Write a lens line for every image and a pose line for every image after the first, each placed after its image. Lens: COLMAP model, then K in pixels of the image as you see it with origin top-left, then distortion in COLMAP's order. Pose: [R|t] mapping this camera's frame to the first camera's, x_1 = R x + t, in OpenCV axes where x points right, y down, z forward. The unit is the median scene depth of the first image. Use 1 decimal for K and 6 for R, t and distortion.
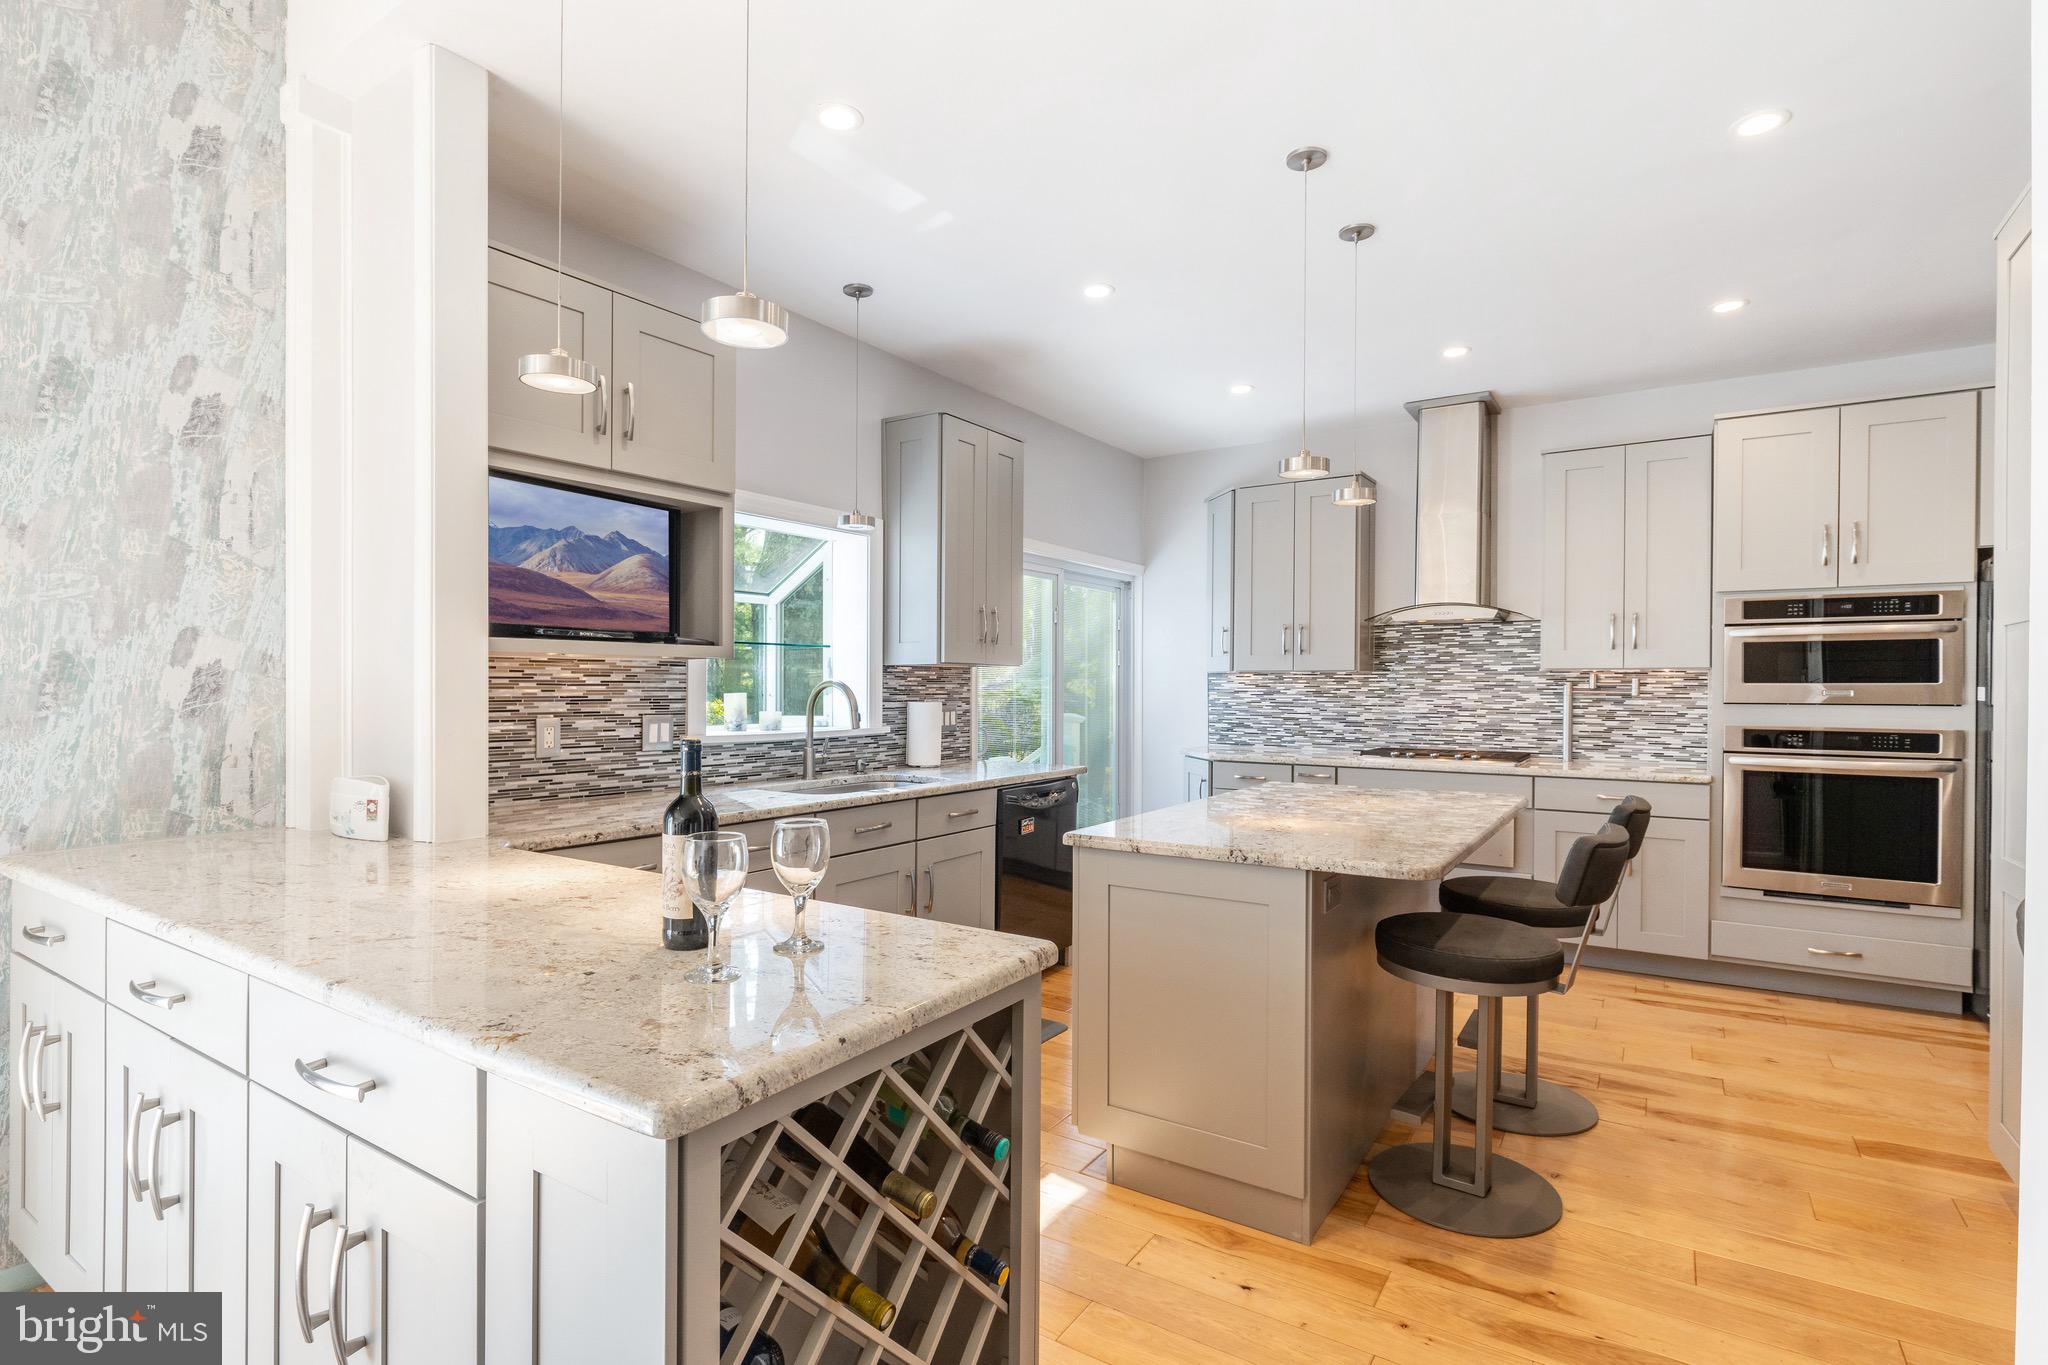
lens RADIAL K [[993.3, 0, 1023.7], [0, 993.3, 691.4], [0, 0, 1]] dist [-0.002282, -0.000270]
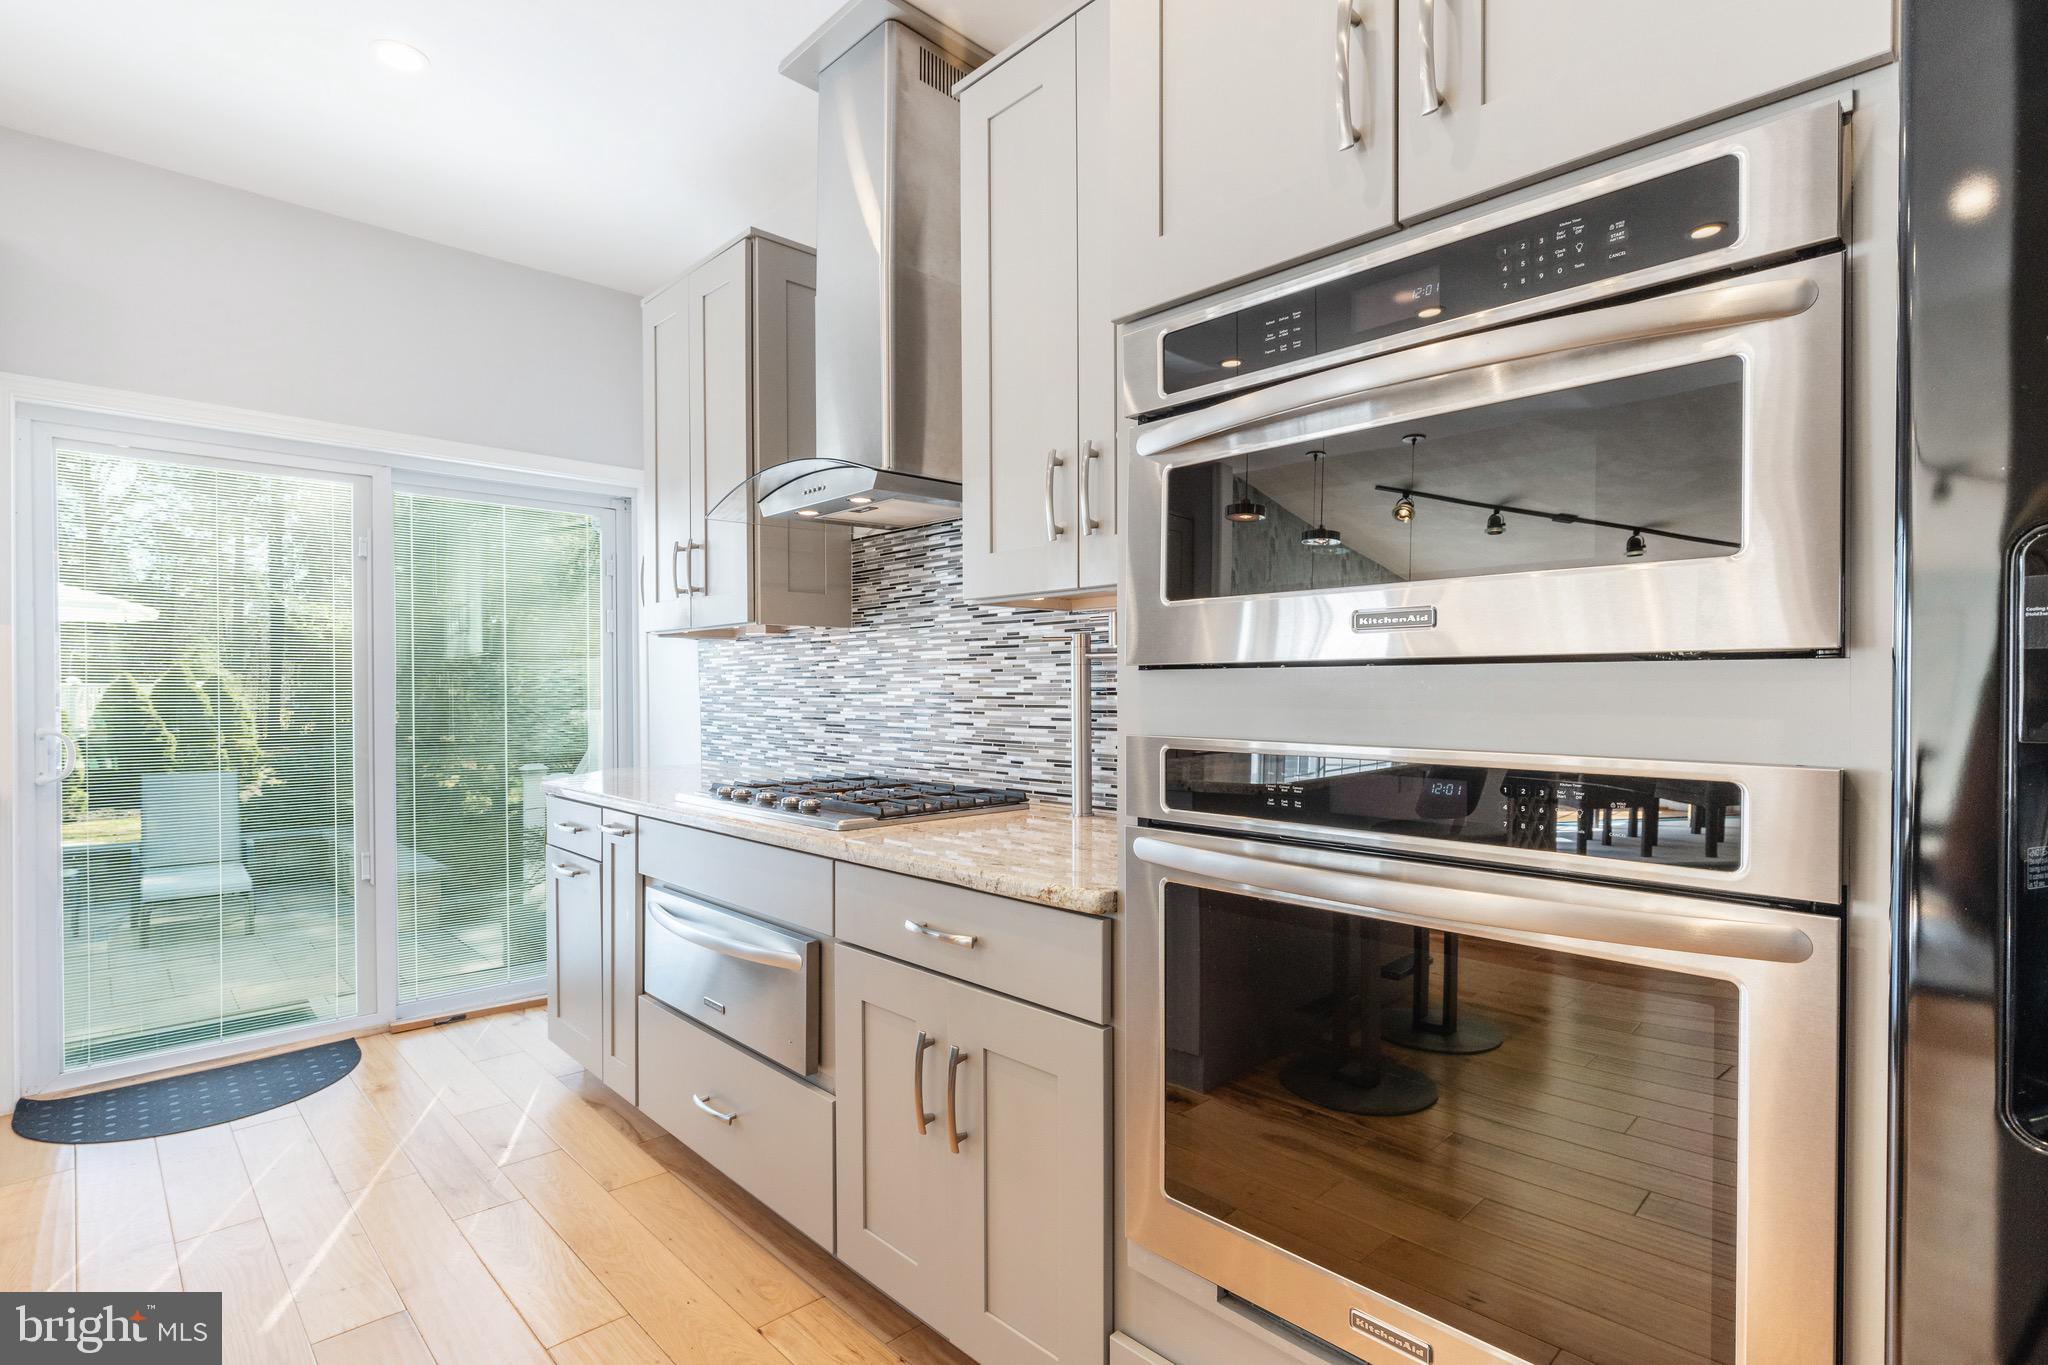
lens RADIAL K [[993.3, 0, 1033.4], [0, 993.3, 691.3], [0, 0, 1]] dist [-0.002282, -0.000270]
pose [[0.980210, -0.005402, -0.197888, 0.838682], [0.005247, 0.999985, -0.001309, 0.022376], [0.197893, 0.000244, 0.980224, 0.774681]]
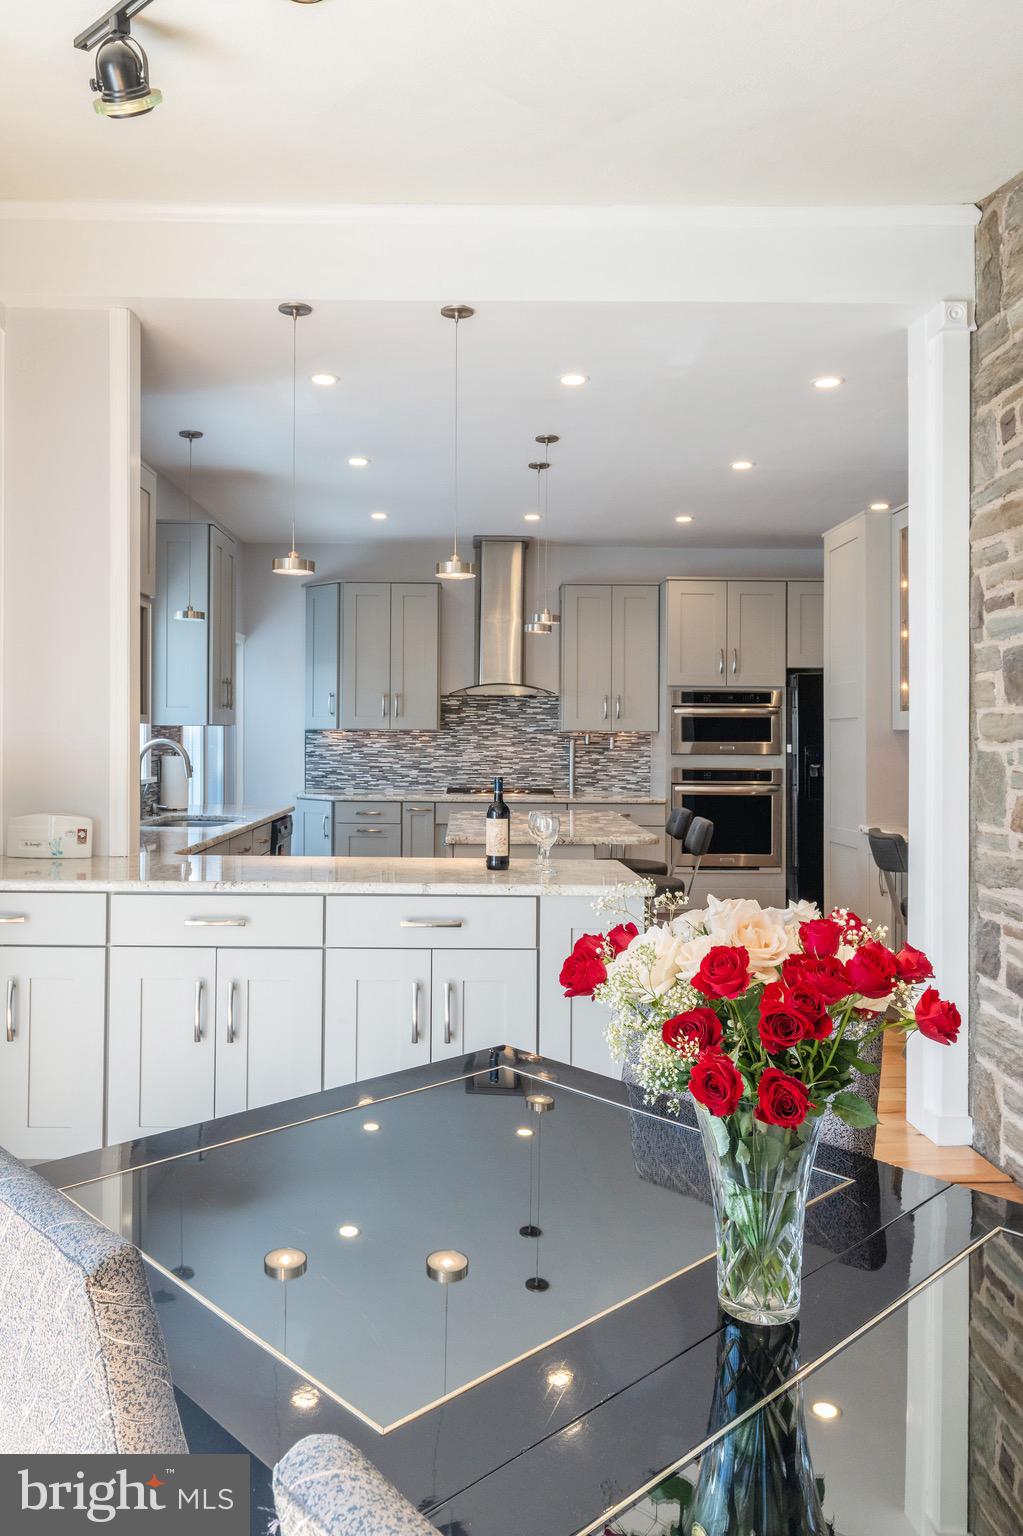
lens RADIAL K [[1113.1, 0, 468.1], [0, 1113.1, 704.5], [0, 0, 1]] dist [-0.004671, 0.009871]
pose [[0.835713, 0.019198, 0.548831, -0.654059], [-0.002632, 0.999517, -0.030955, -0.013090], [-0.549161, 0.024424, 0.835360, -0.388735]]
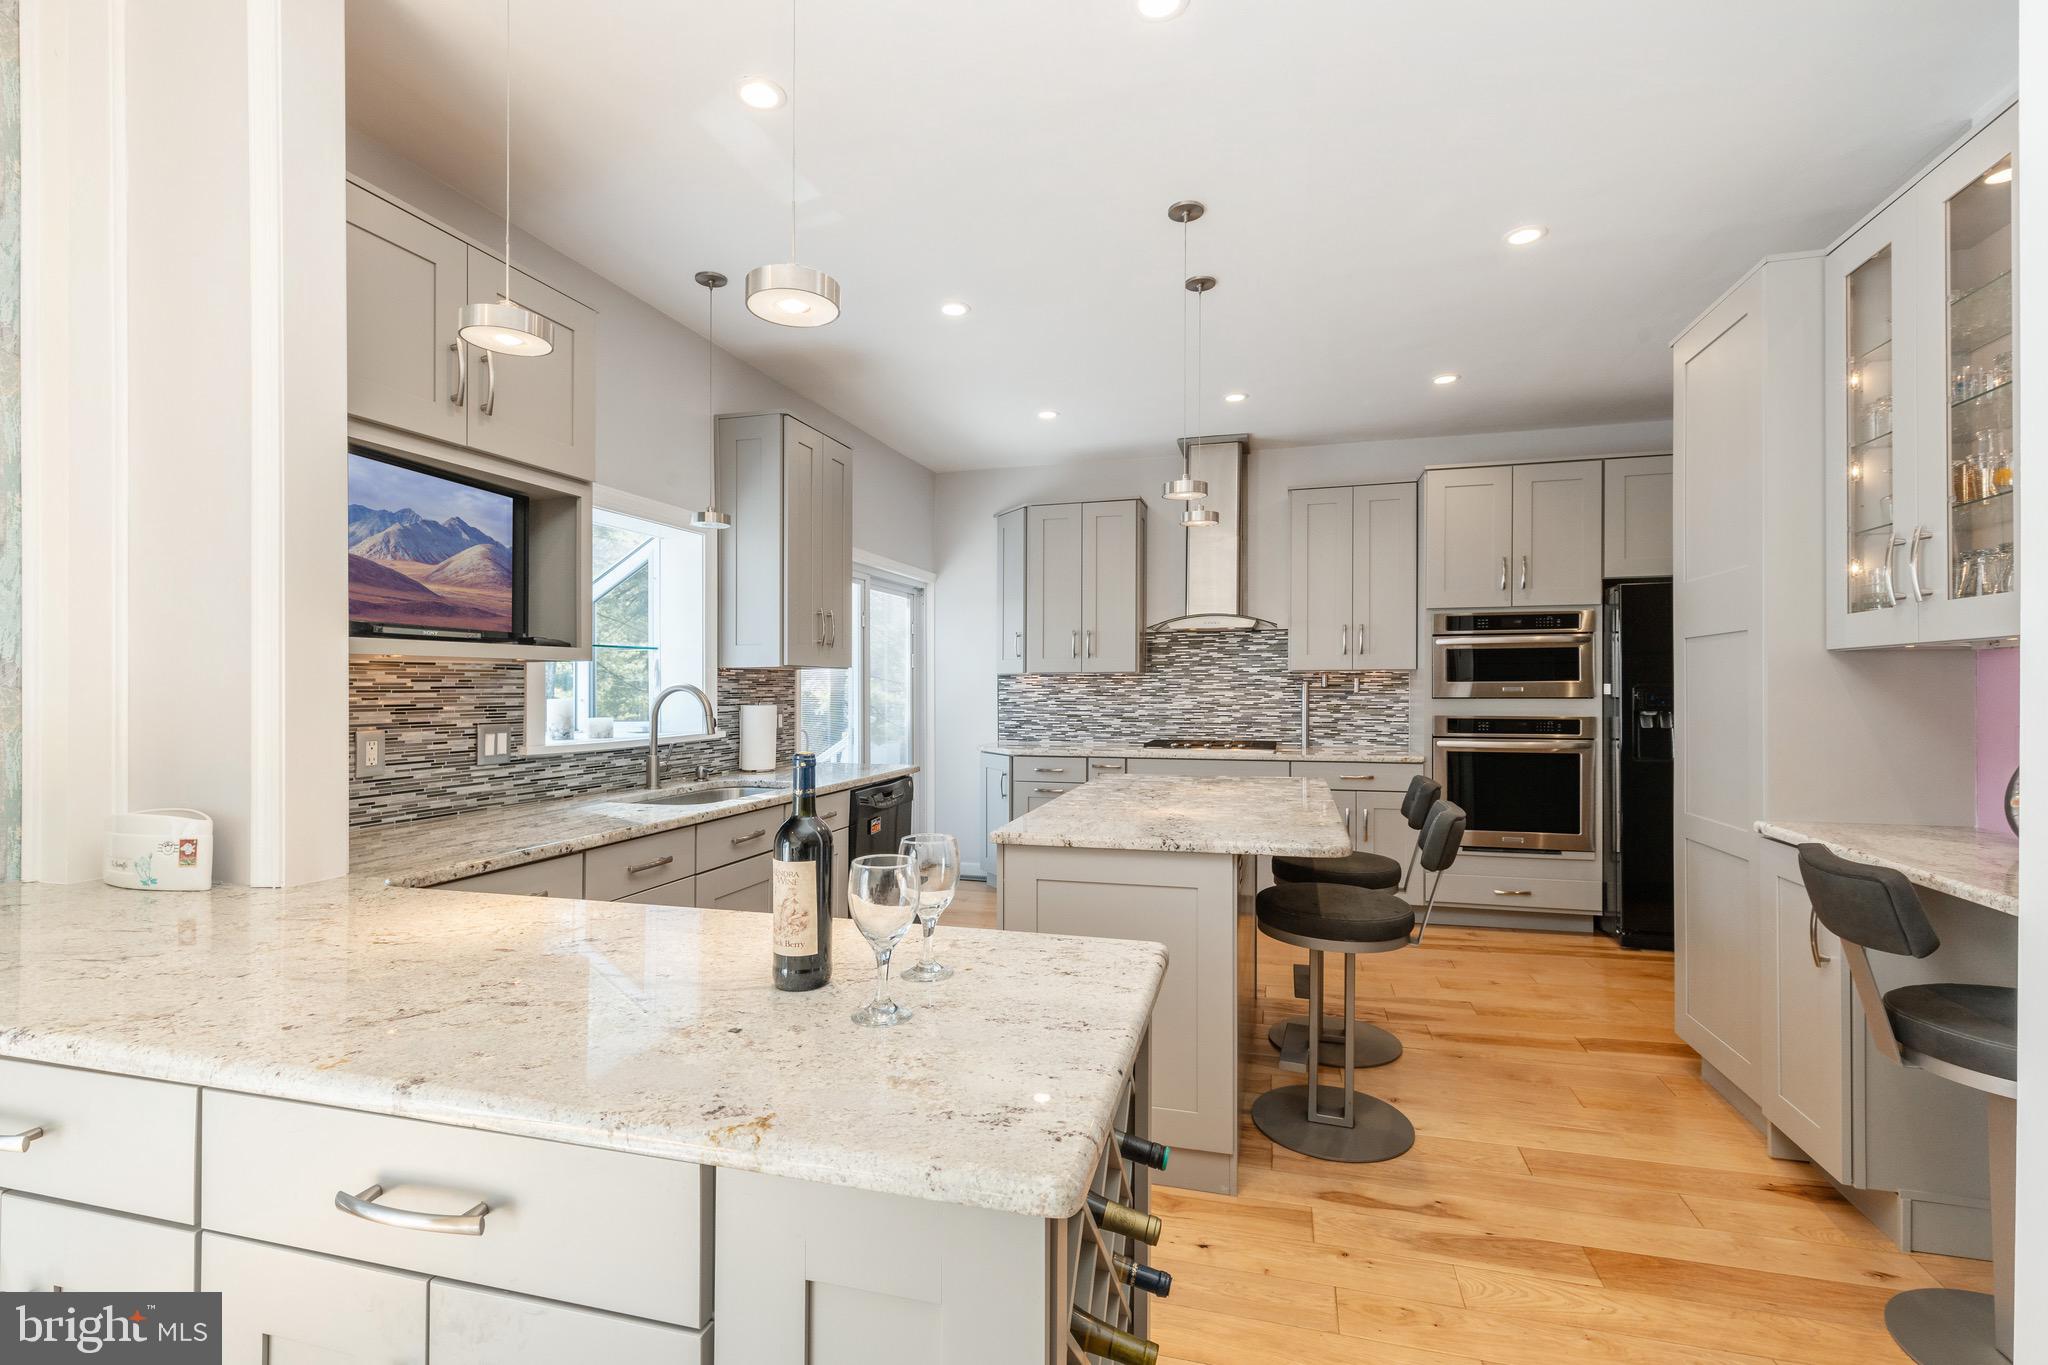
lens RADIAL K [[923.8, 0, 1025.1], [0, 923.8, 685.2], [0, 0, 1]] dist [0.007346, -0.001530]
pose [[0.953333, -0.006545, 0.301848, -0.150074], [0.008425, 0.999952, -0.004927, -0.002942], [-0.301802, 0.007240, 0.953343, 0.054465]]
